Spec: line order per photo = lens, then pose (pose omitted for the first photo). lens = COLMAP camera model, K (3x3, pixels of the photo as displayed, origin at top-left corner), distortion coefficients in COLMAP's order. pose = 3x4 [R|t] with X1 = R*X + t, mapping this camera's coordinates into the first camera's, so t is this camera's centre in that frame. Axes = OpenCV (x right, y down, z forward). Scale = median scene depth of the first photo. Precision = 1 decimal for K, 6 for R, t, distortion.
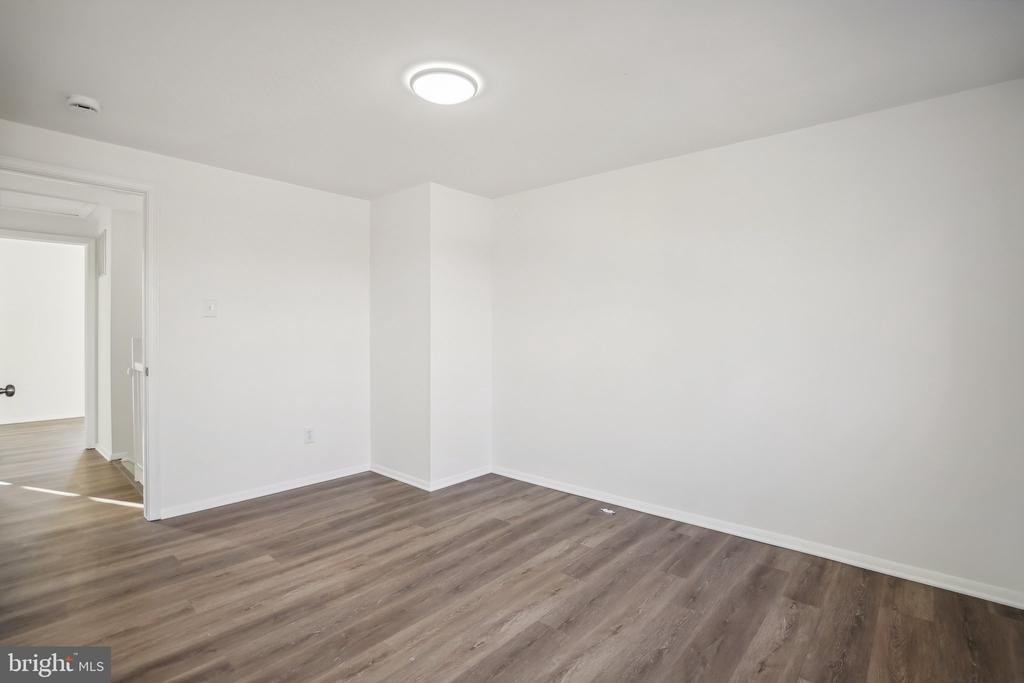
lens RADIAL K [[475.1, 0, 523.1], [0, 475.1, 340.2], [0, 0, 1]] dist [-0.009269, 0.002693]
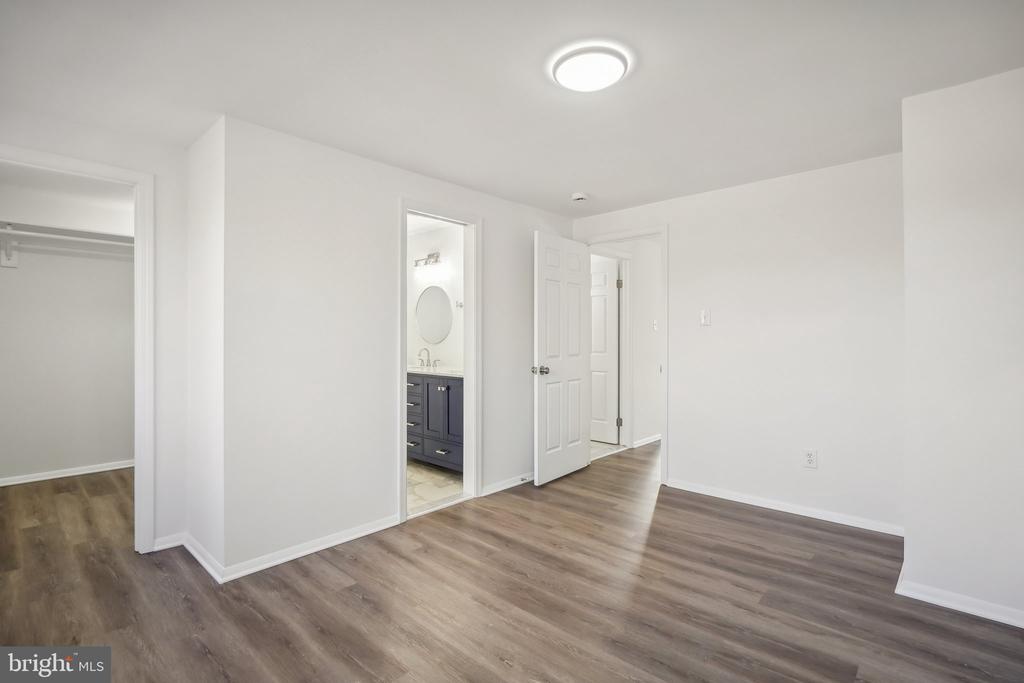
lens RADIAL K [[475.1, 0, 522.3], [0, 475.1, 338.6], [0, 0, 1]] dist [-0.009269, 0.002693]
pose [[-0.005729, -0.003470, -0.999978, 0.583992], [-0.015244, 0.999878, -0.003383, -0.008705], [0.999867, 0.015224, -0.005782, 0.688344]]
